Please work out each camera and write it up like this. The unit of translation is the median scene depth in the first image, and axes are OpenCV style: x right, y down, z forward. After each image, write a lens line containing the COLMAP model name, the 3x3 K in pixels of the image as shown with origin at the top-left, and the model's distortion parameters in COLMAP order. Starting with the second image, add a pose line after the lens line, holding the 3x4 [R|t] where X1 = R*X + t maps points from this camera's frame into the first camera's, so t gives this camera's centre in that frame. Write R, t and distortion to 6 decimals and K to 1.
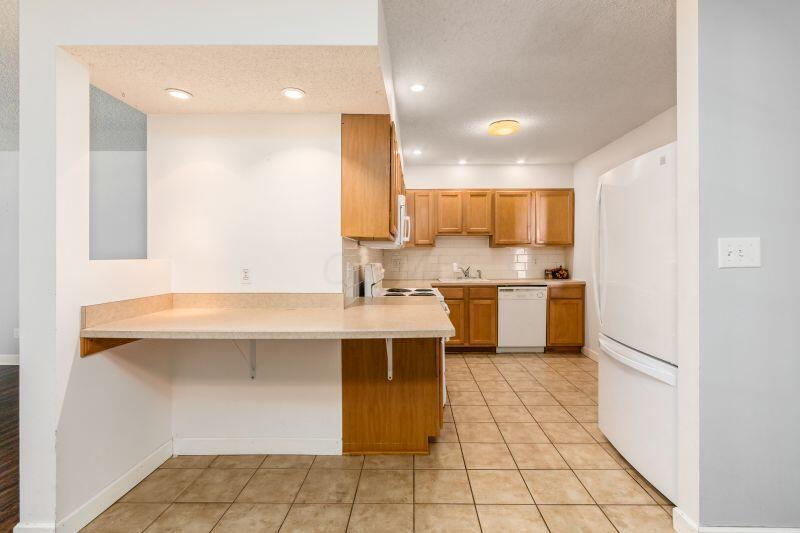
lens RADIAL K [[366.8, 0, 419.5], [0, 366.8, 254.6], [0, 0, 1]] dist [0.002268, 0.000338]
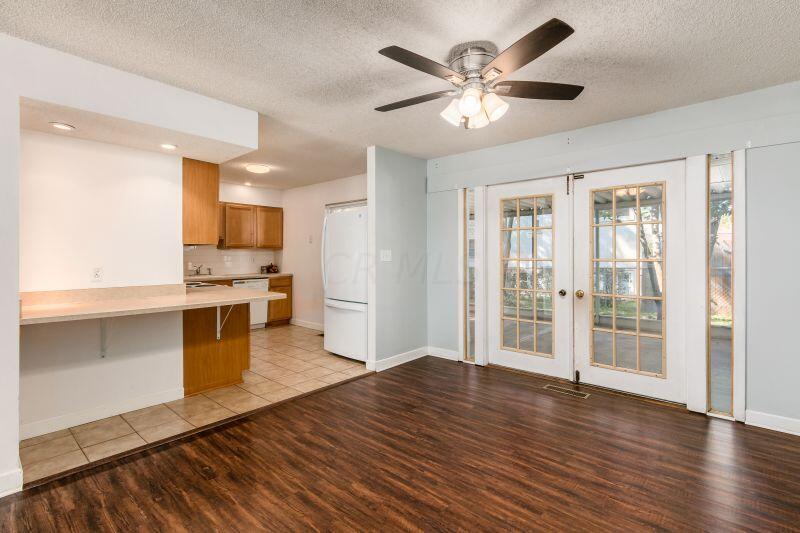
lens RADIAL K [[366.8, 0, 403.1], [0, 366.8, 260.2], [0, 0, 1]] dist [0.002268, 0.000338]
pose [[0.654571, -0.010673, 0.755925, -0.356192], [-0.004702, 0.999824, 0.018188, -0.008693], [-0.755986, -0.015460, 0.654405, -0.278717]]
